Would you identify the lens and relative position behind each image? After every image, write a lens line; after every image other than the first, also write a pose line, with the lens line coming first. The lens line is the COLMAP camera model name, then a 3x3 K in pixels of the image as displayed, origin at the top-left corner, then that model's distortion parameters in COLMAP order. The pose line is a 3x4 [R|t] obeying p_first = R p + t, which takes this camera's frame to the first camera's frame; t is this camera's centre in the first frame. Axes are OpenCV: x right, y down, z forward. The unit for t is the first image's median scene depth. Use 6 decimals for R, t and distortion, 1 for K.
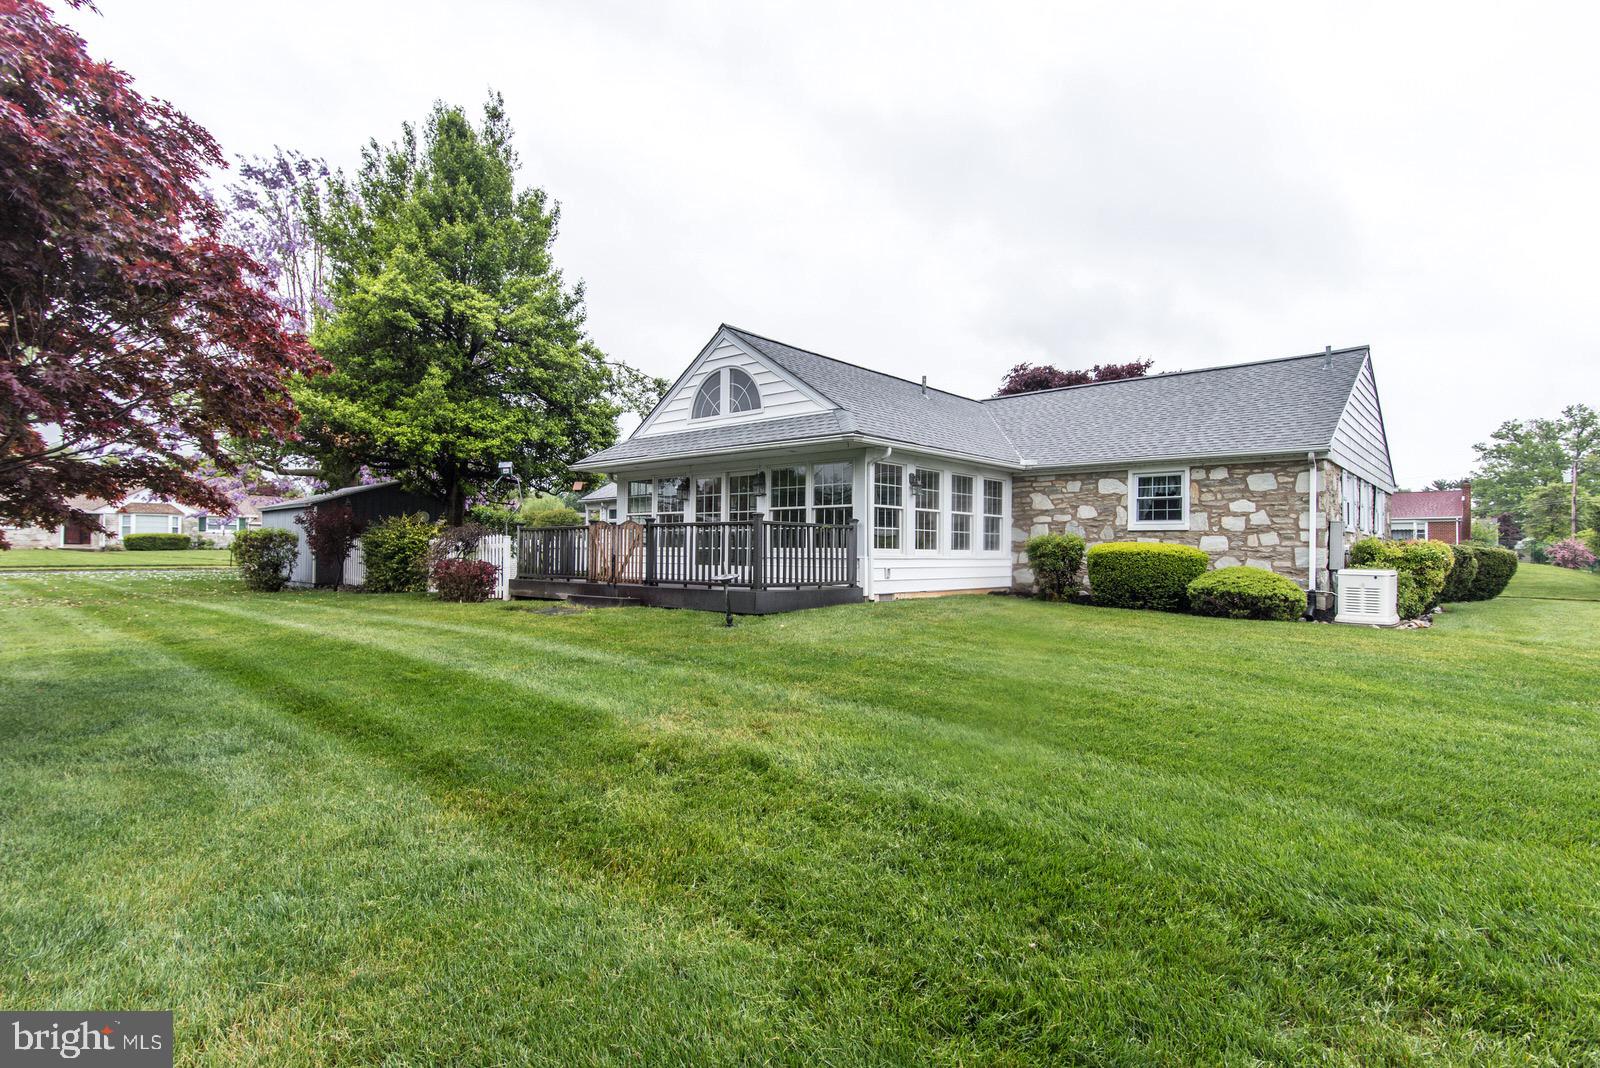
lens RADIAL K [[788.3, 0, 801.1], [0, 788.3, 535.2], [0, 0, 1]] dist [0.003525, -0.000409]
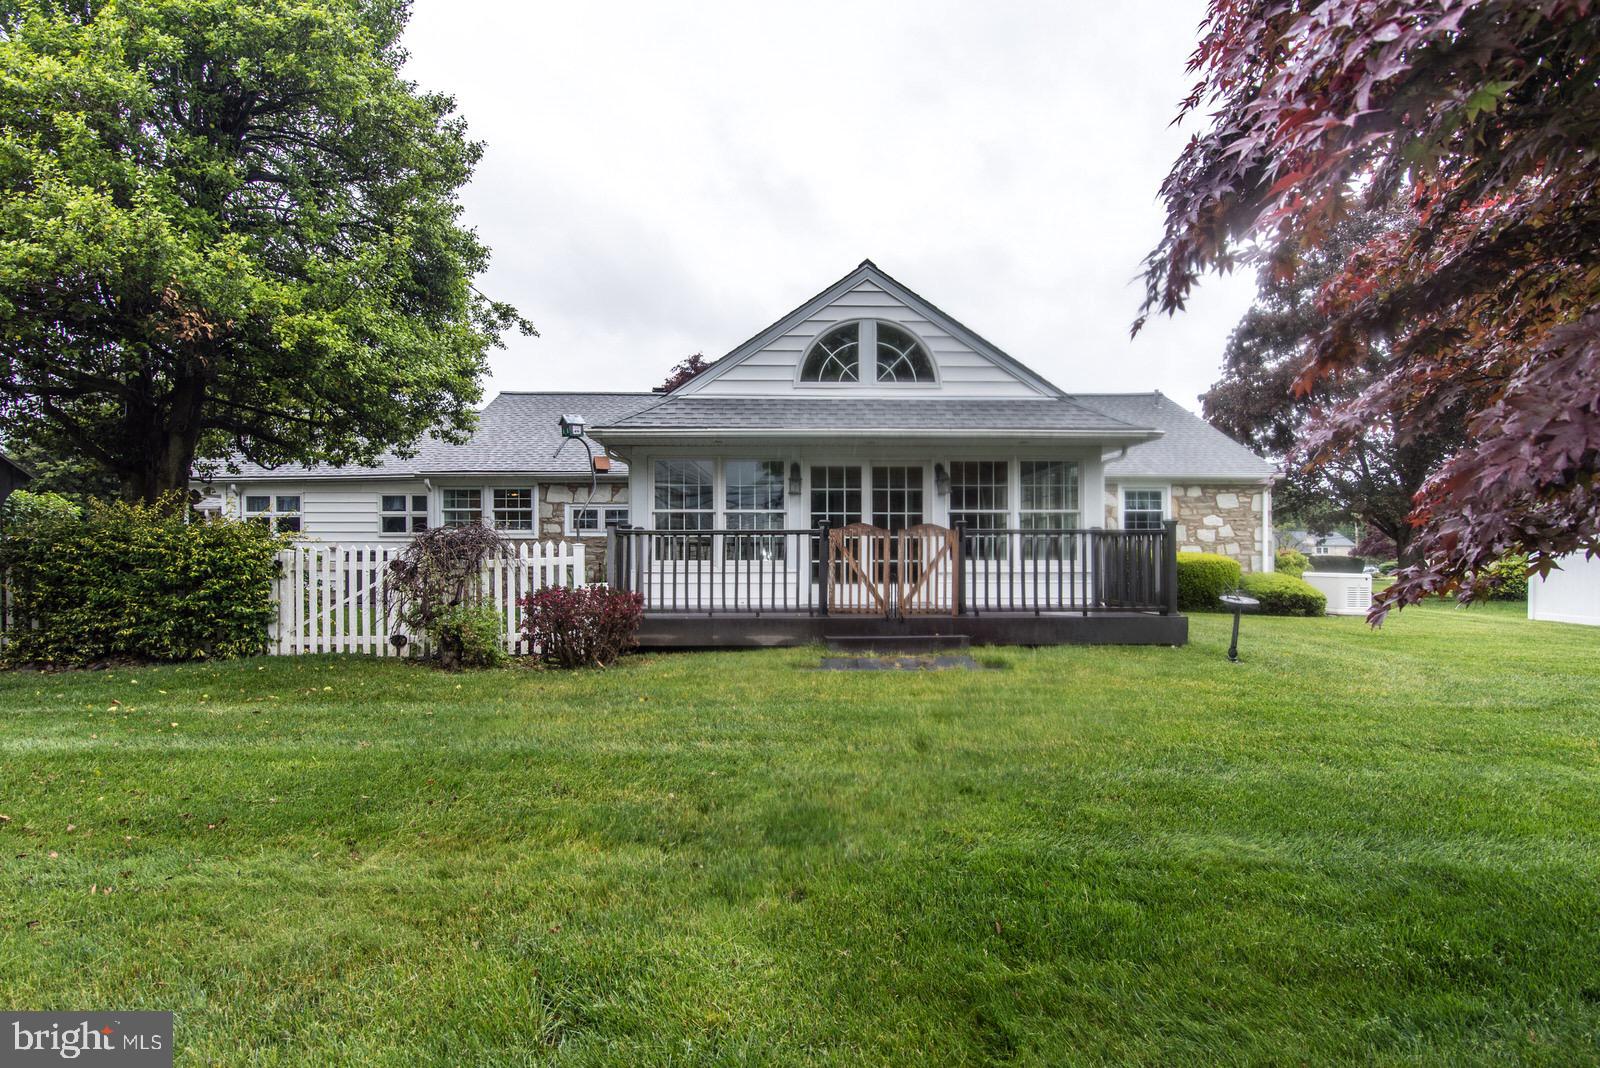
lens RADIAL K [[862.3, 0, 800.4], [0, 862.3, 545.7], [0, 0, 1]] dist [-0.000761, -0.000113]
pose [[0.724624, 0.000204, 0.689144, -0.742958], [0.000772, 0.999999, -0.001108, 0.000850], [-0.689144, 0.001335, 0.724623, 0.481807]]
